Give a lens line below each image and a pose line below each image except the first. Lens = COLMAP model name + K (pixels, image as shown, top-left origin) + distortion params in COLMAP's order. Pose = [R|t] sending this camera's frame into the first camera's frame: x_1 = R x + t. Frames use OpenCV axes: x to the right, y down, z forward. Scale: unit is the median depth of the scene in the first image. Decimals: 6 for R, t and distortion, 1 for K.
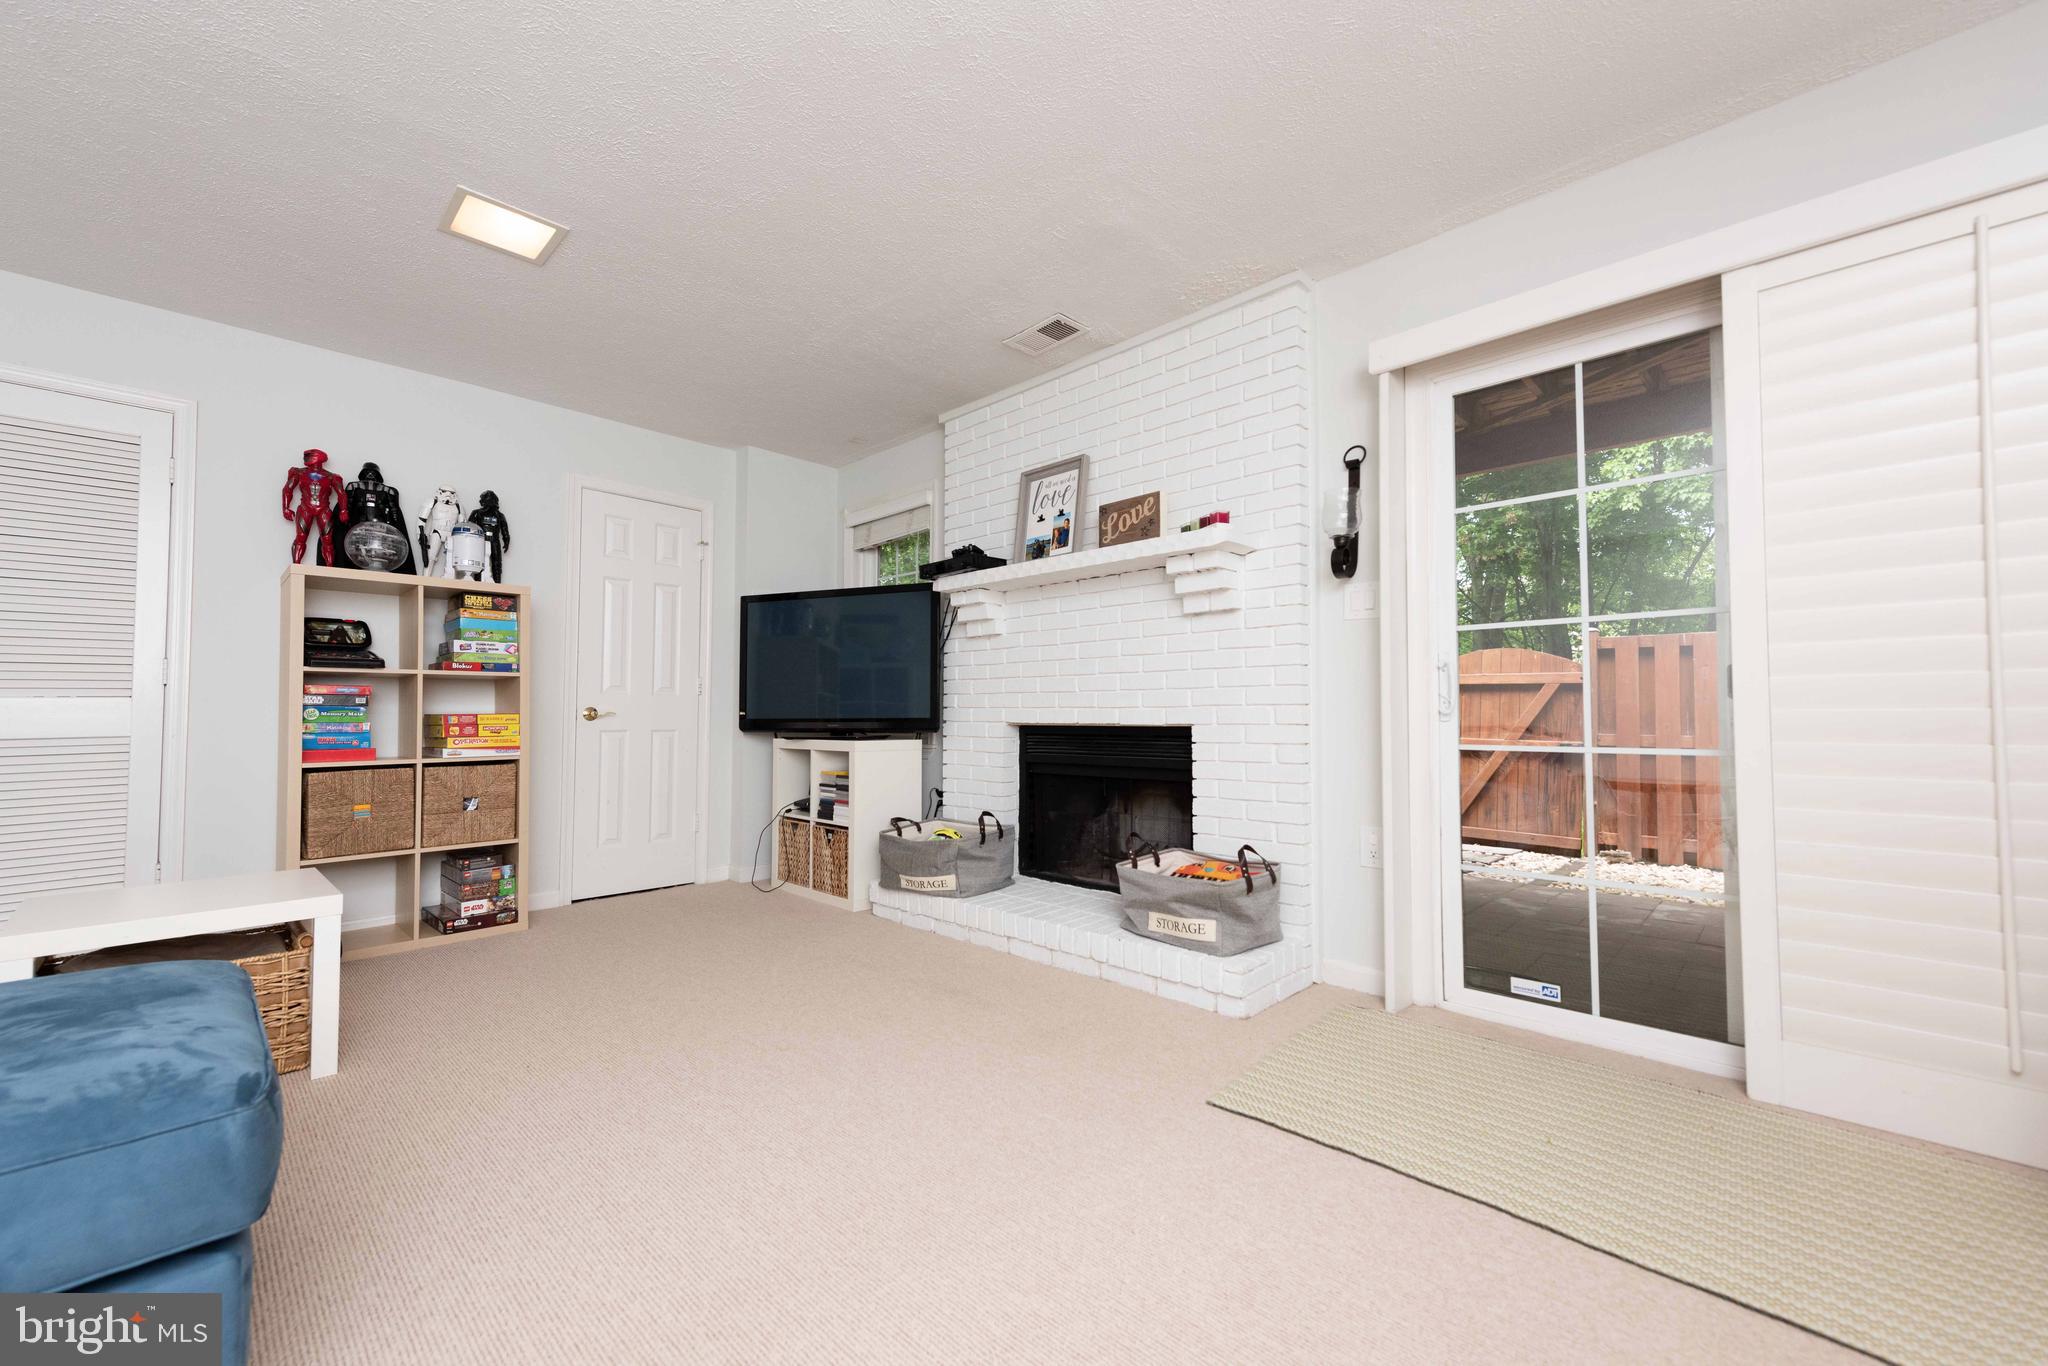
lens RADIAL K [[810.9, 0, 1021.1], [0, 810.9, 688.5], [0, 0, 1]] dist [0.012504, -0.004154]
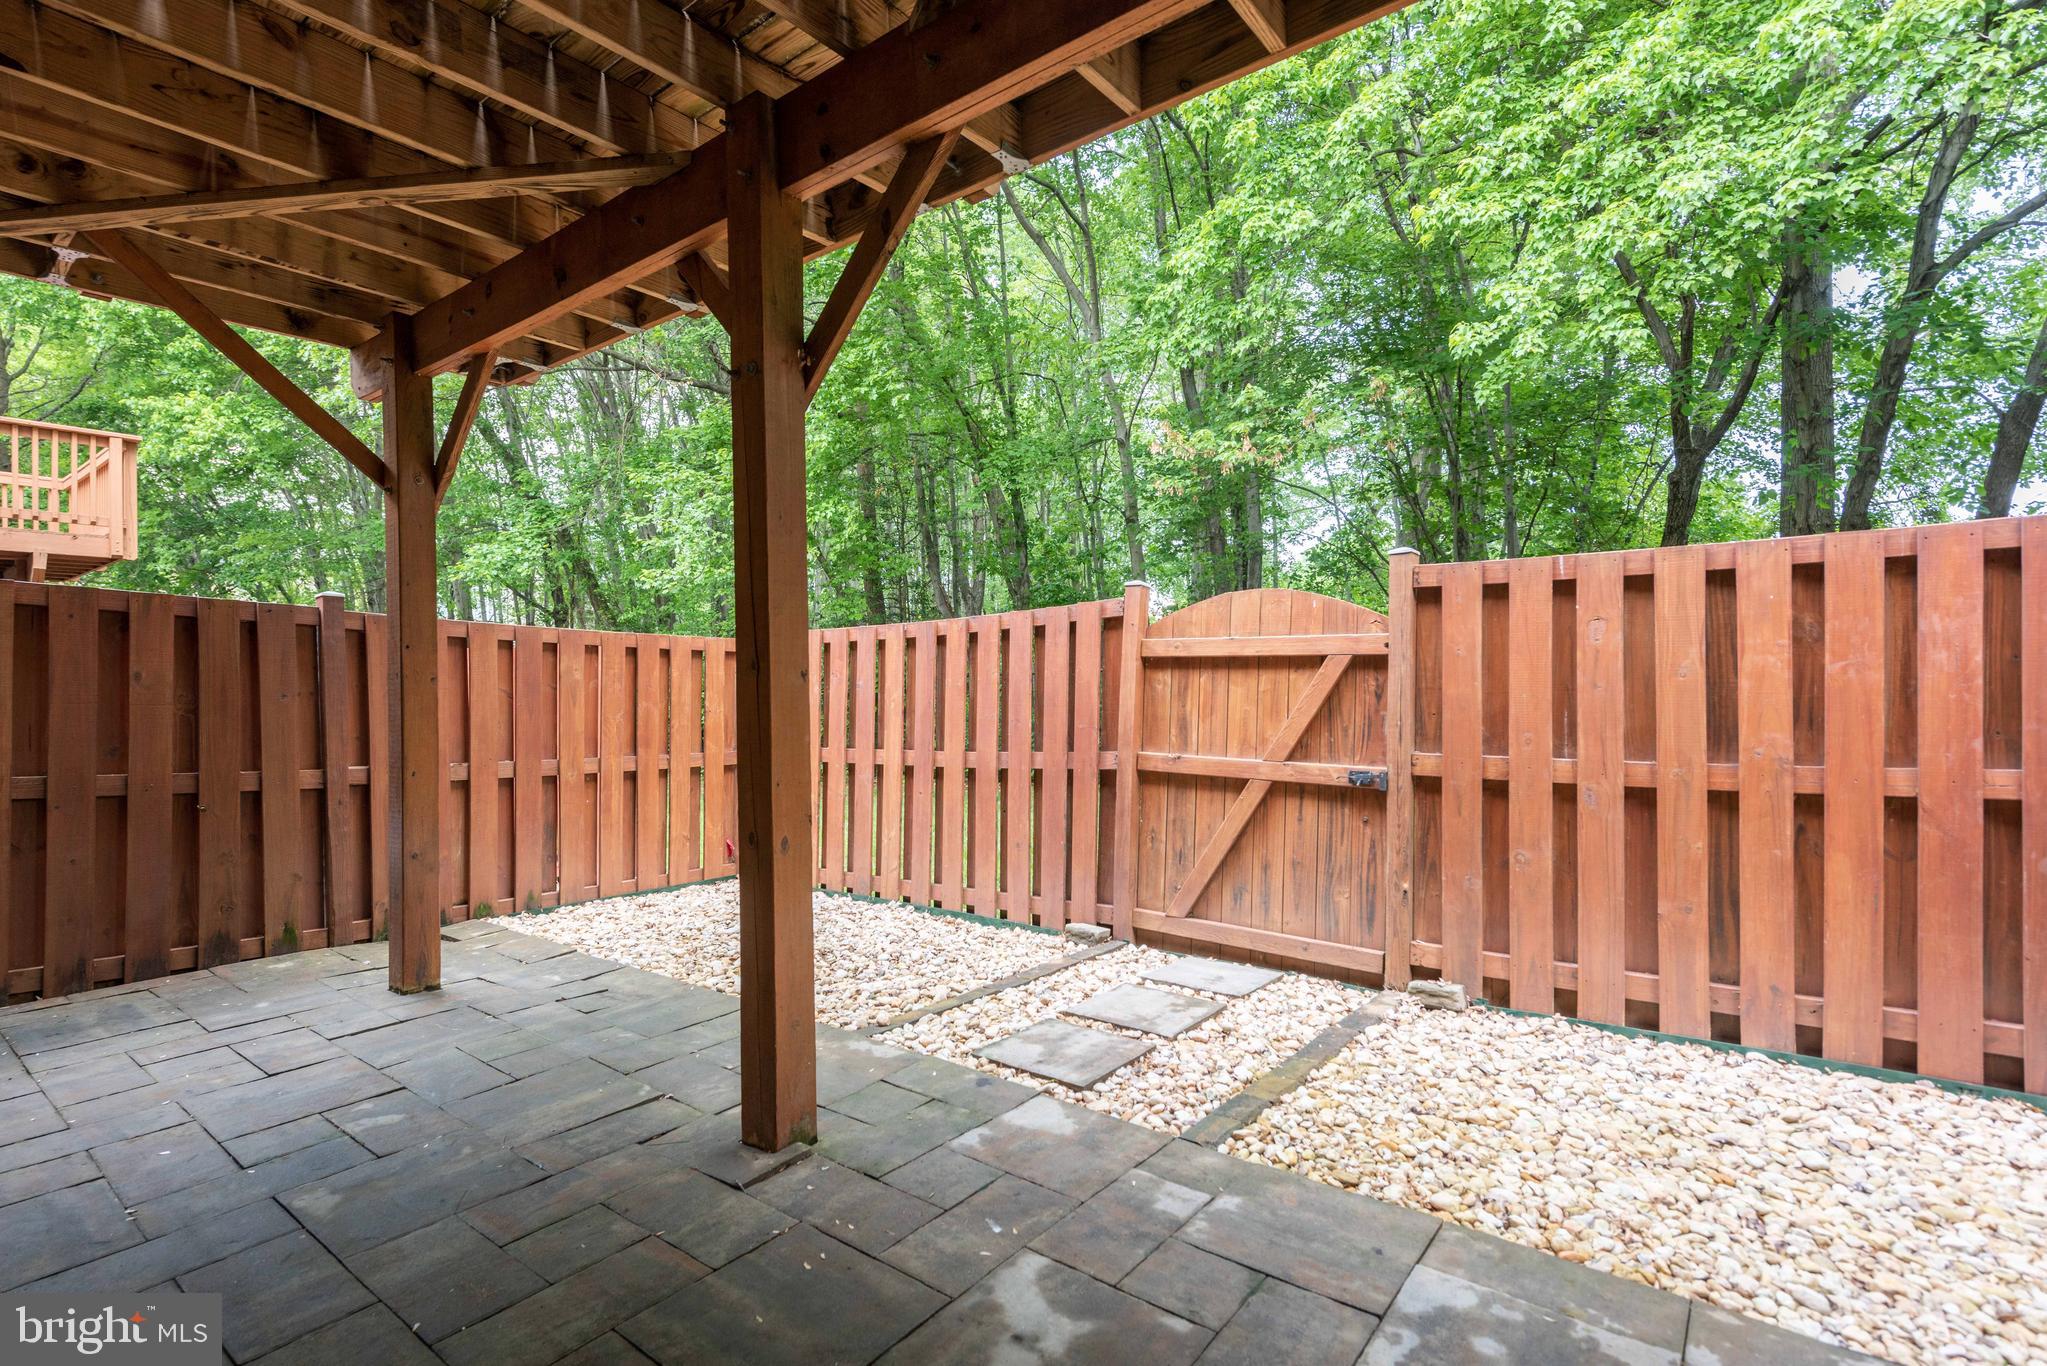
lens RADIAL K [[953.5, 0, 1011.2], [0, 953.5, 670.3], [0, 0, 1]] dist [0.013019, -0.006114]
pose [[0.996527, -0.005969, 0.083052, 0.389760], [0.003585, 0.999578, 0.028827, -0.013628], [-0.083189, -0.028429, 0.996128, 0.404995]]
